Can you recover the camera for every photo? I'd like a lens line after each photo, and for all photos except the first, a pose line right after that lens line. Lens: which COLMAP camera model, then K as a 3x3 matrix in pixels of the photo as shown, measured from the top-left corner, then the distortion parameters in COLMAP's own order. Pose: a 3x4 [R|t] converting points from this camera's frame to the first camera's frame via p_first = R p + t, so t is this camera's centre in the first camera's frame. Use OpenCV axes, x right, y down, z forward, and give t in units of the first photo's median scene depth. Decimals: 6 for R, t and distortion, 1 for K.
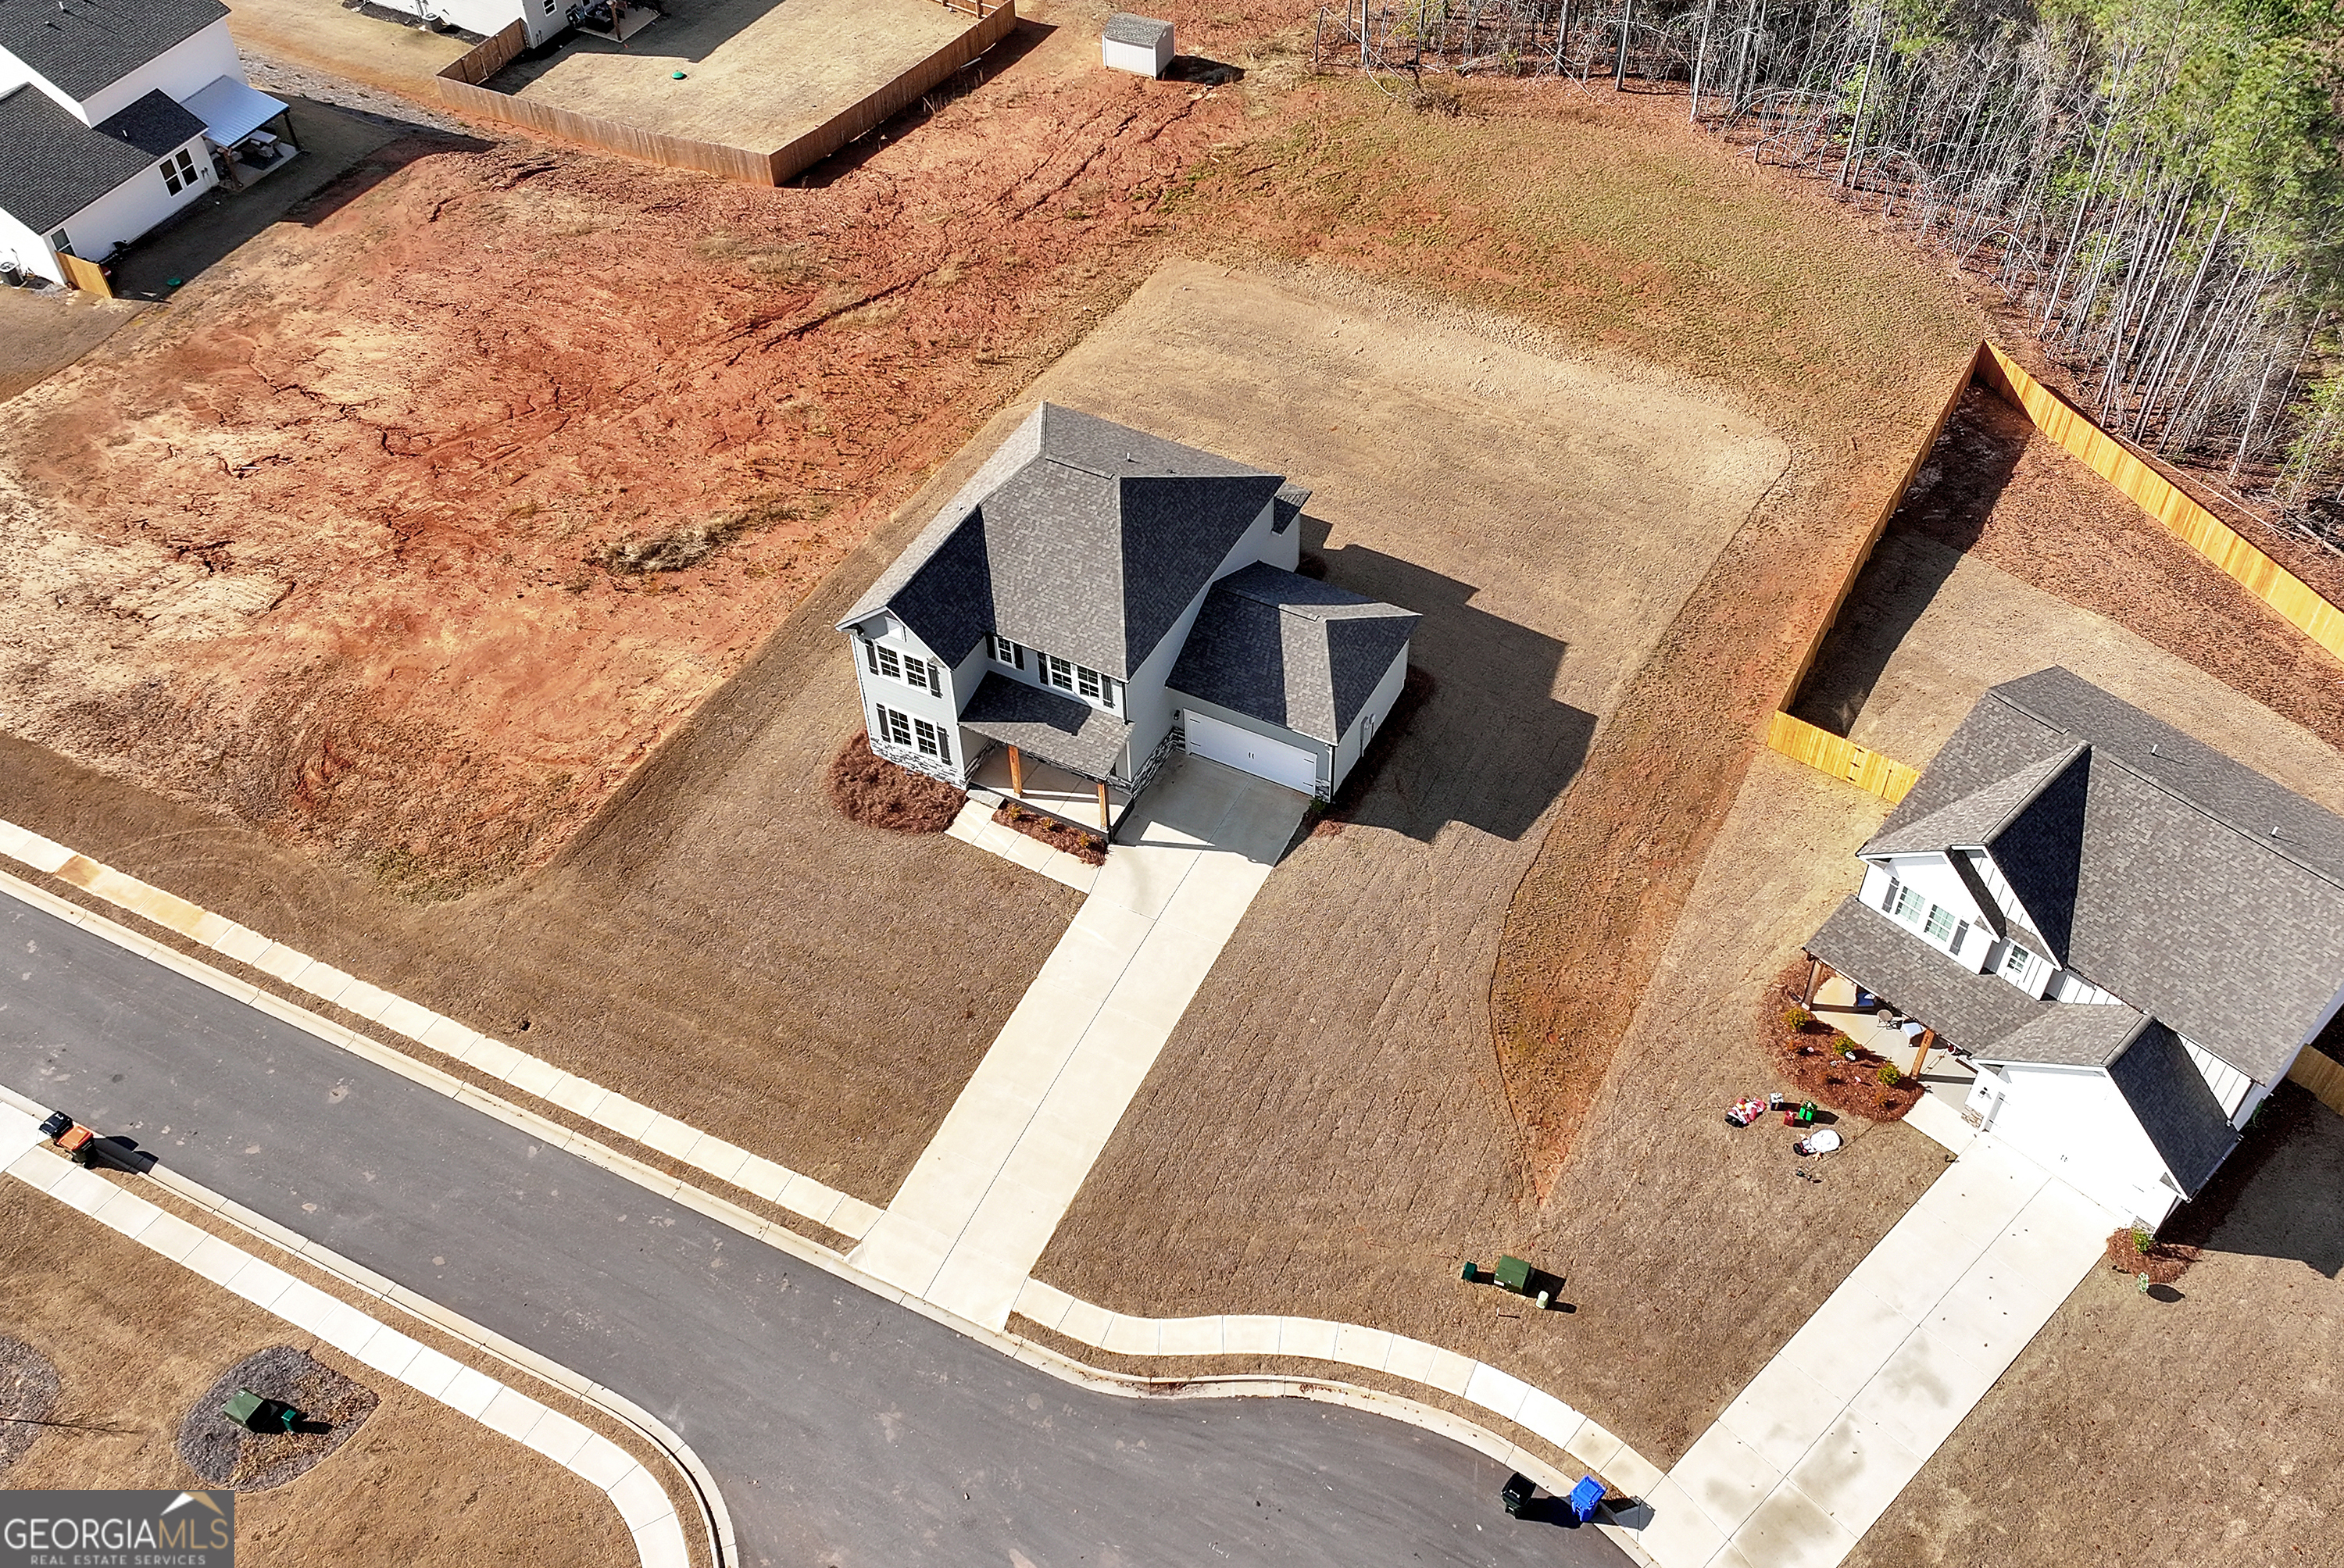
lens RADIAL K [[2160.9, 0, 1220.0], [0, 2160.9, 859.5], [0, 0, 1]] dist [0.009207, -0.010088]
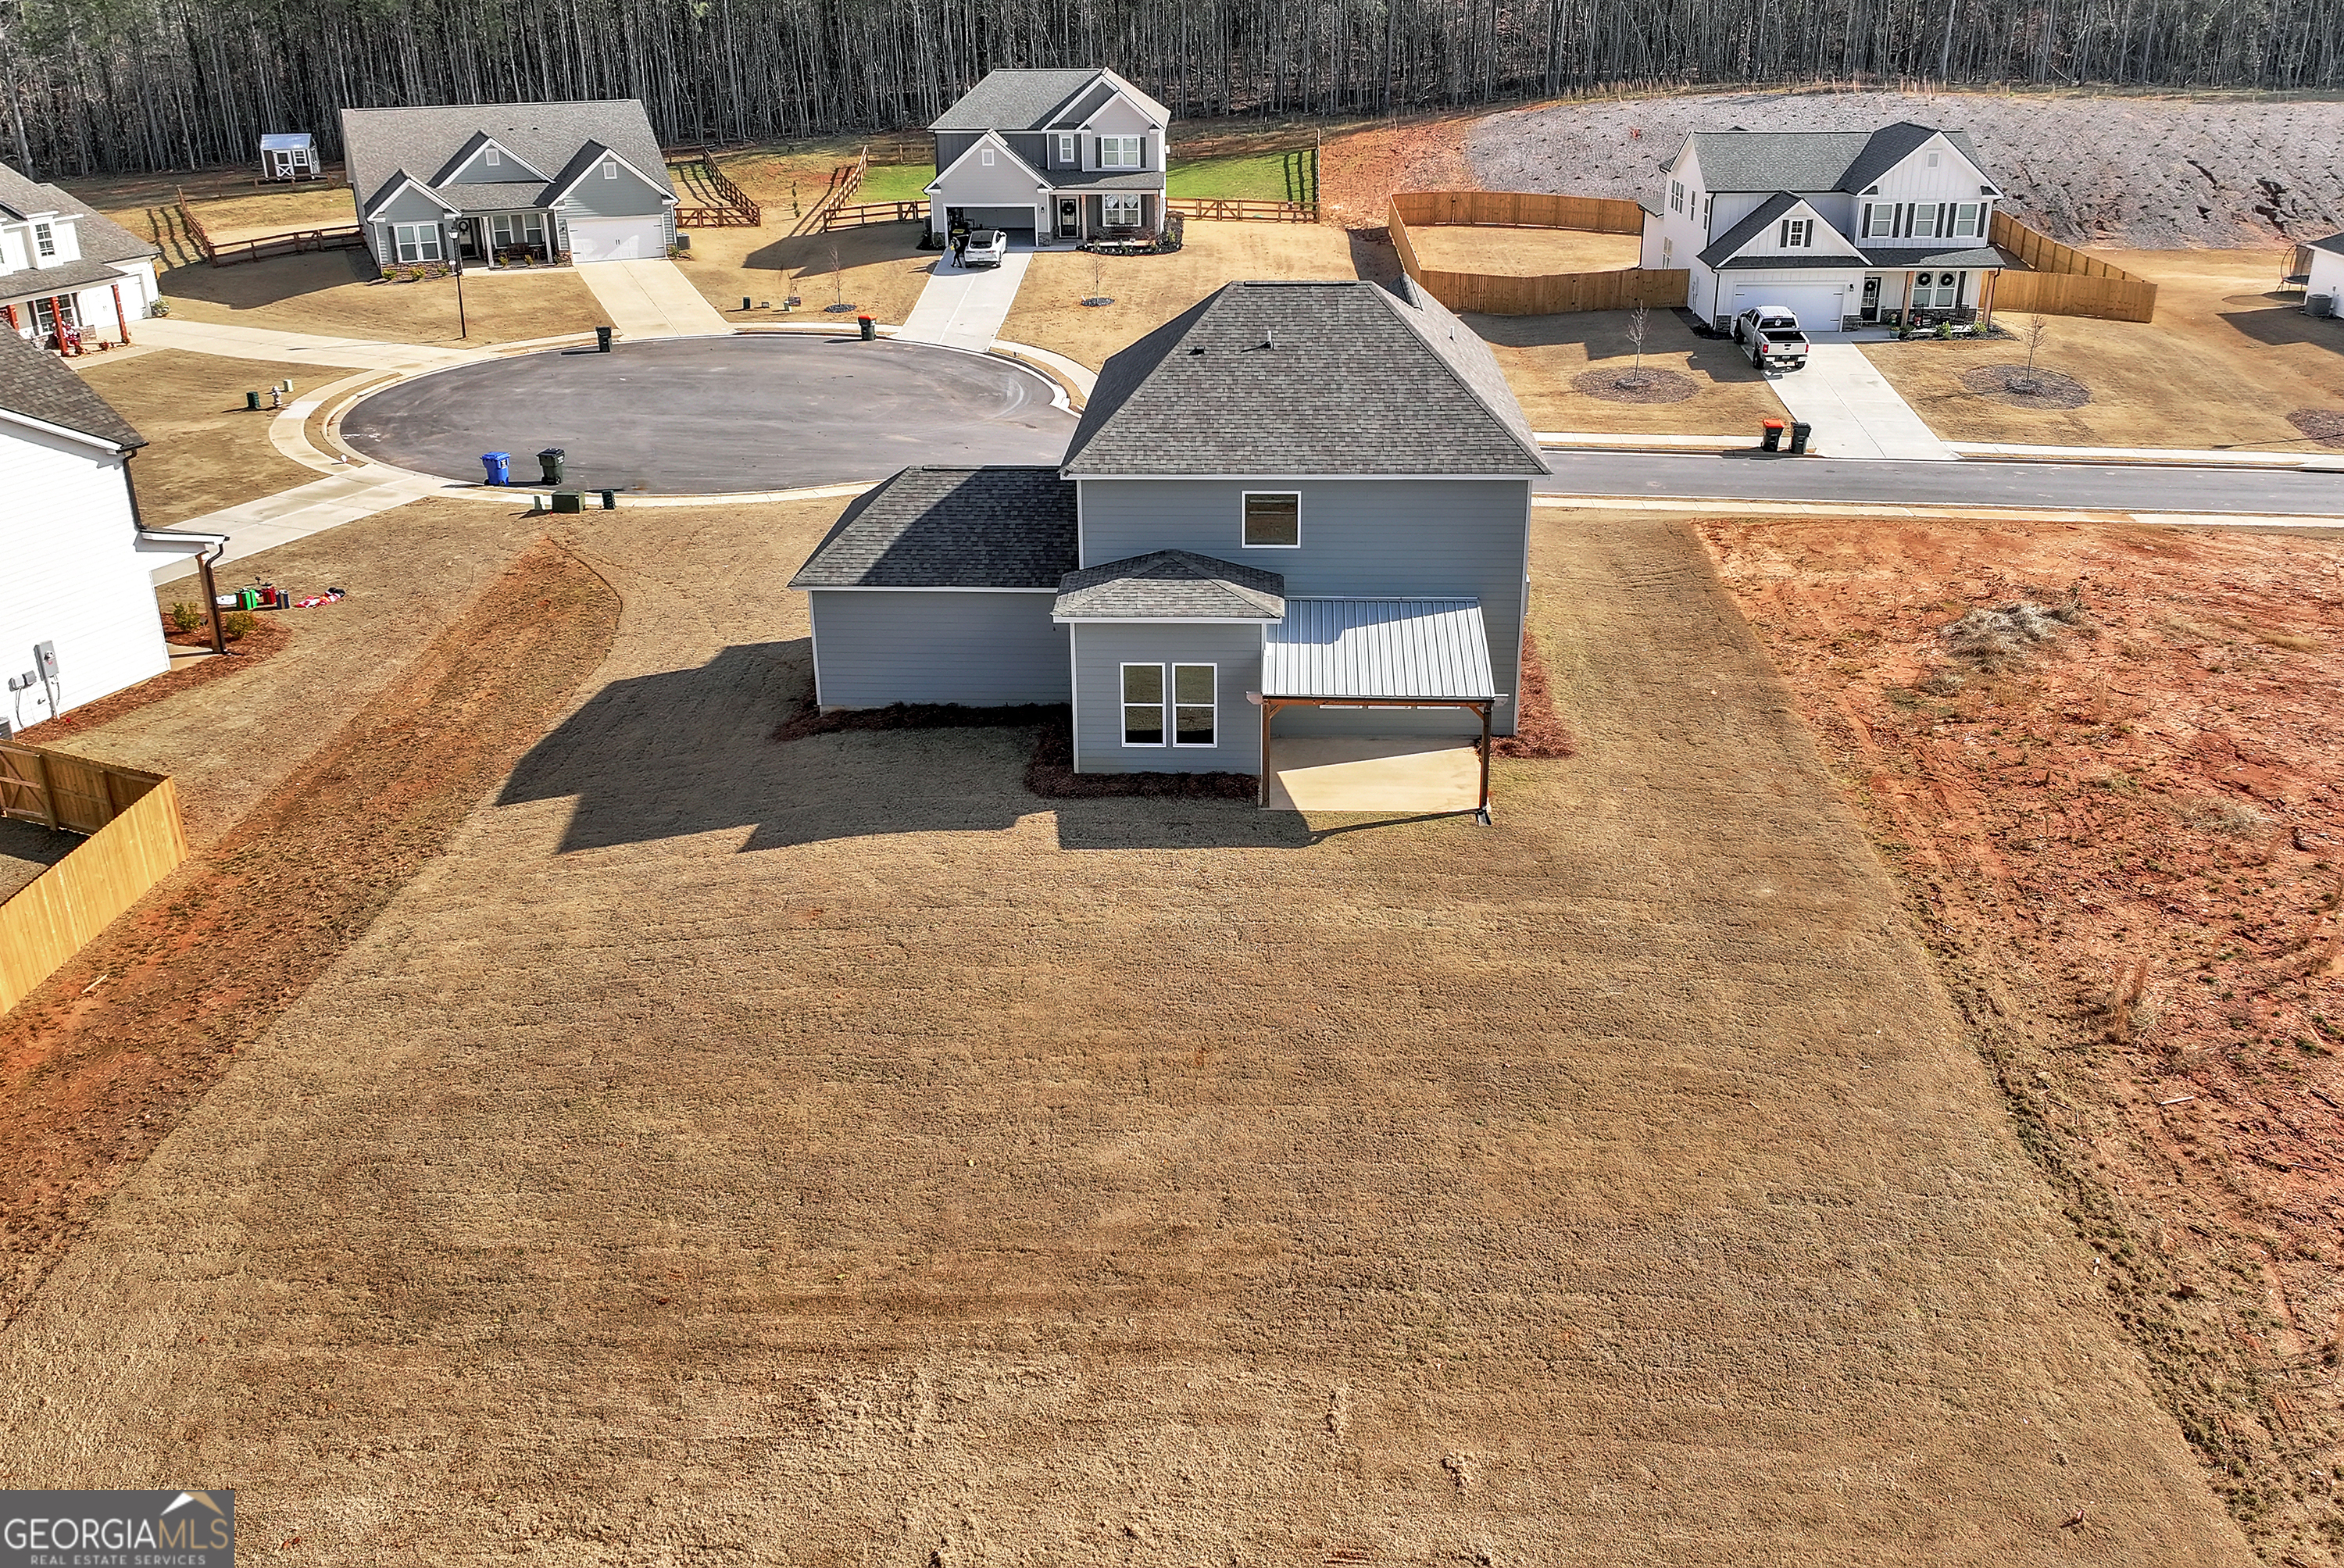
lens RADIAL K [[2016.6, 0, 1202.2], [0, 2016.6, 772.3], [0, 0, 1]] dist [0.003834, -0.013148]
pose [[-0.905884, 0.175453, -0.385474, 0.226874], [-0.308517, 0.350175, 0.884418, -0.664773], [0.290157, 0.920105, -0.263088, 1.286730]]
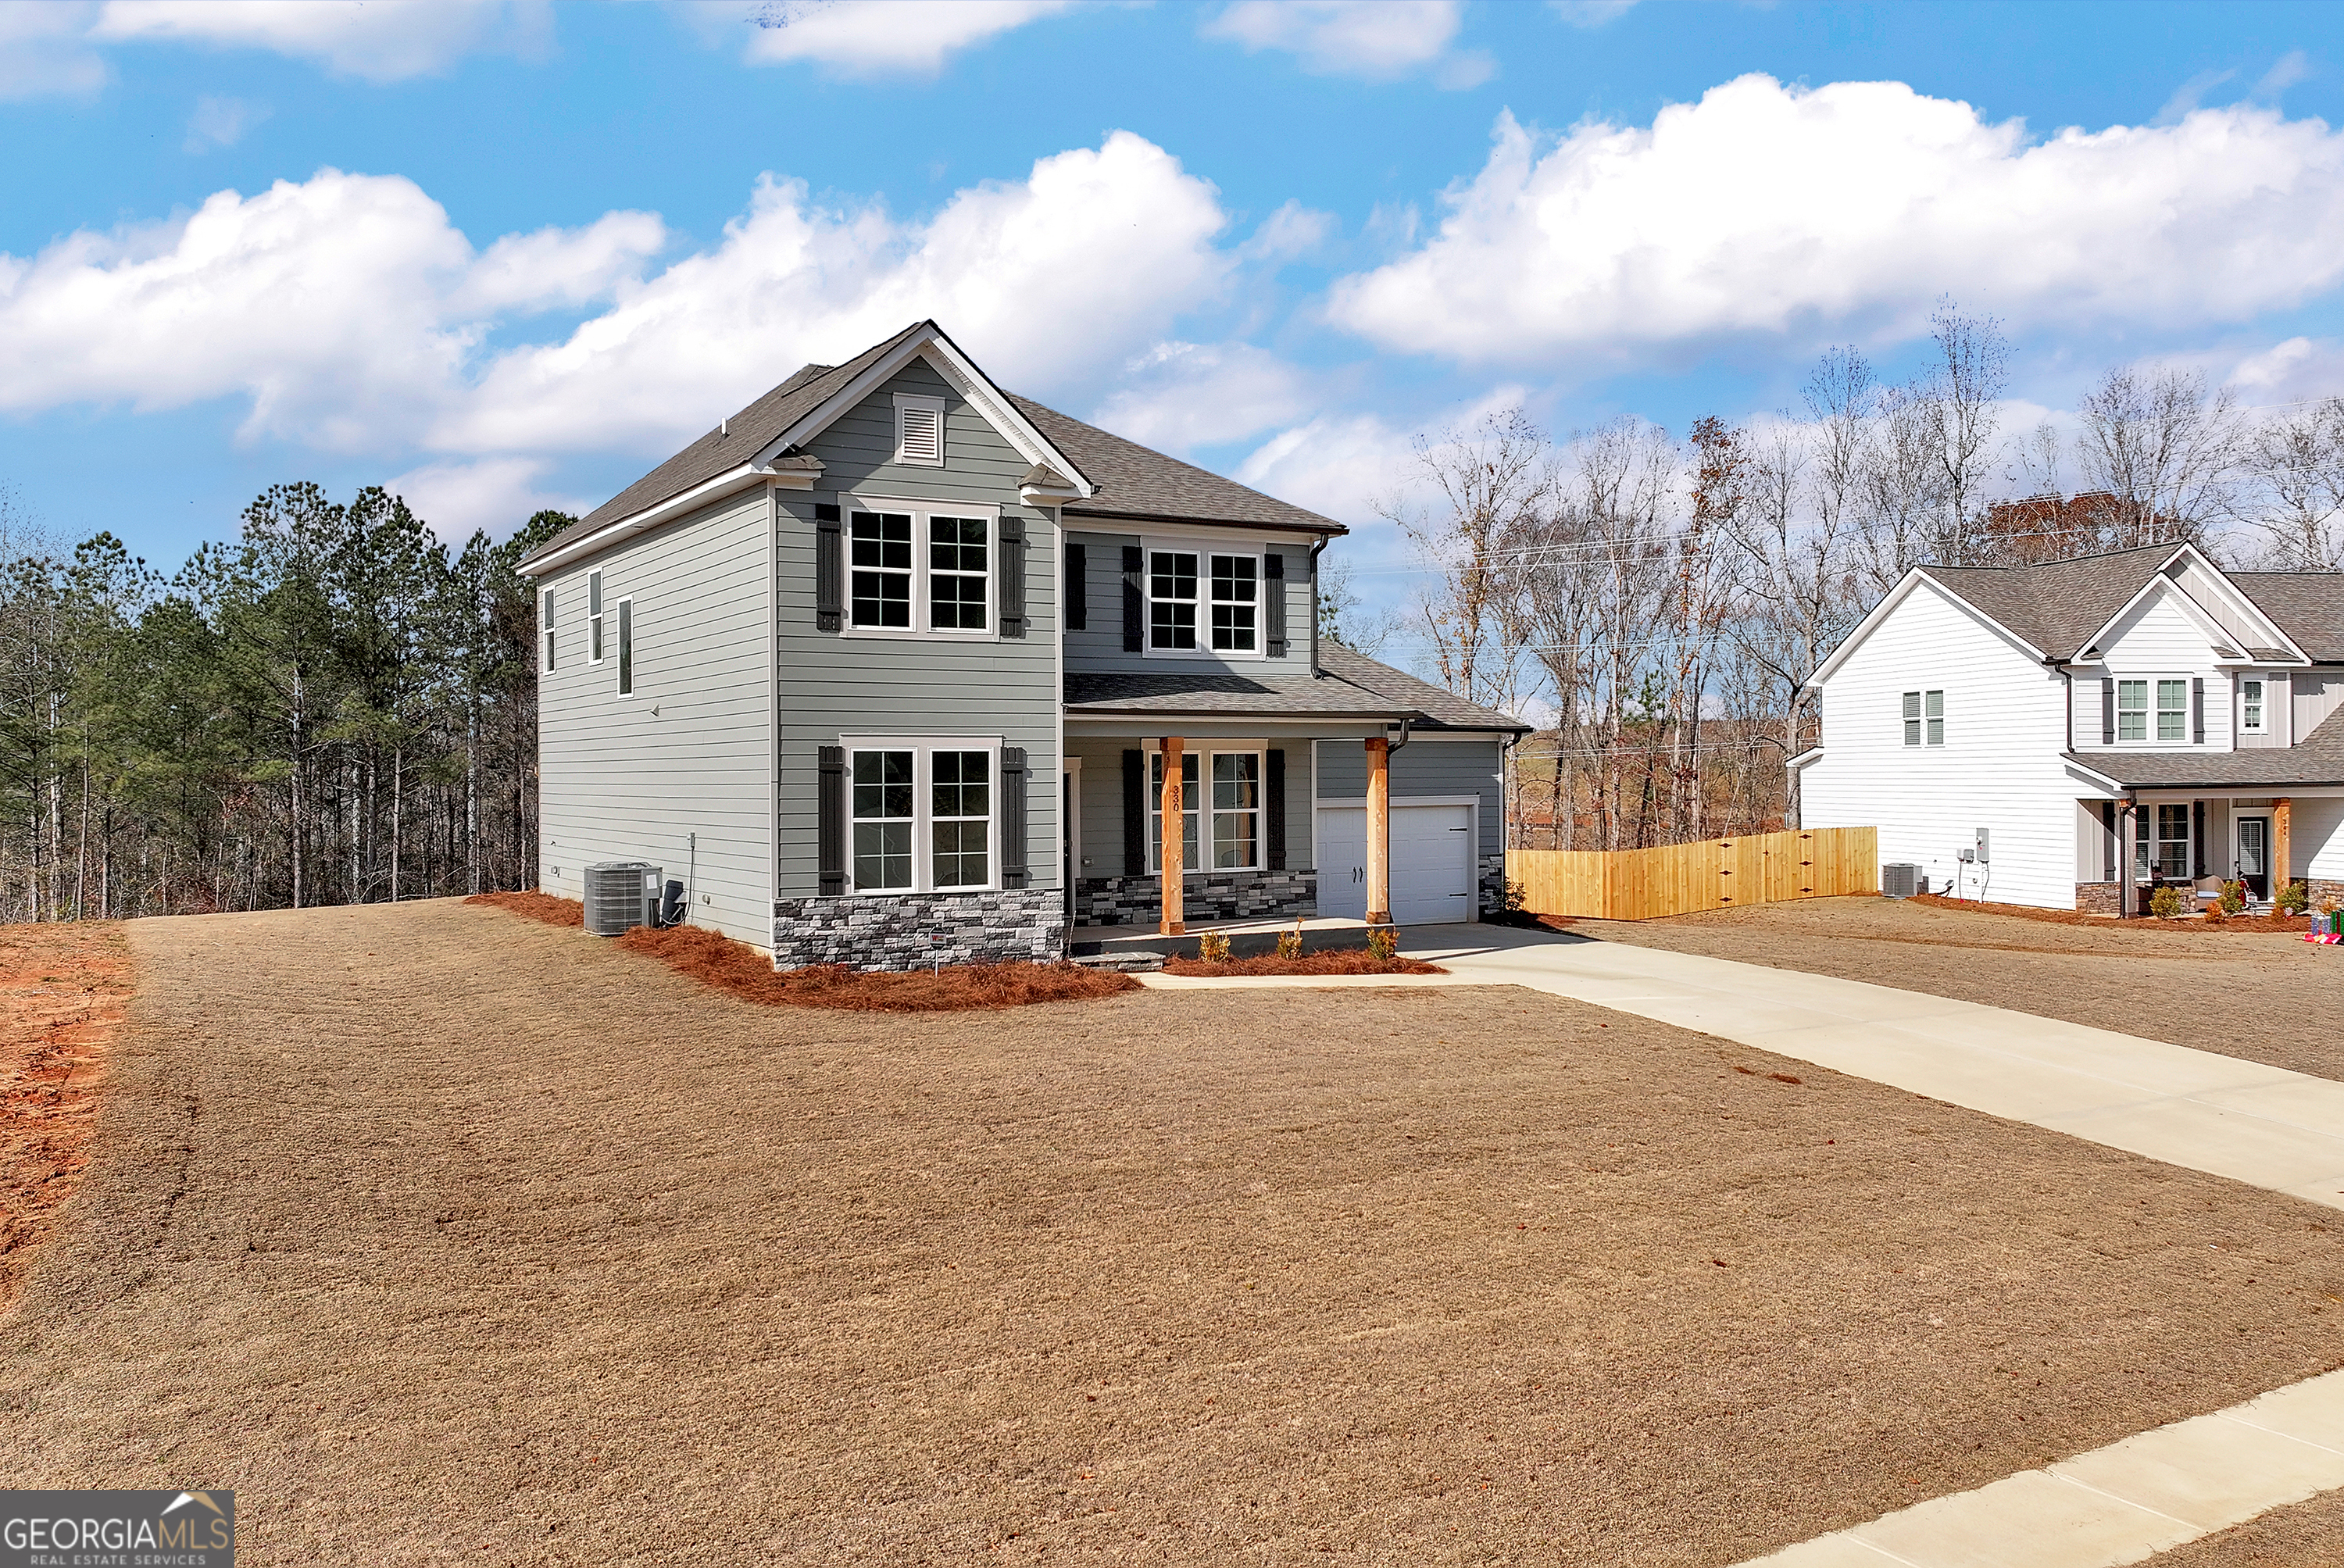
lens RADIAL K [[1967.0, 0, 1177.9], [0, 1967.0, 781.5], [0, 0, 1]] dist [0.007179, -0.017472]
pose [[0.546532, 0.004116, 0.837428, -0.402942], [0.627155, 0.660666, -0.412549, 0.102915], [-0.554958, 0.750669, 0.358494, 0.870028]]
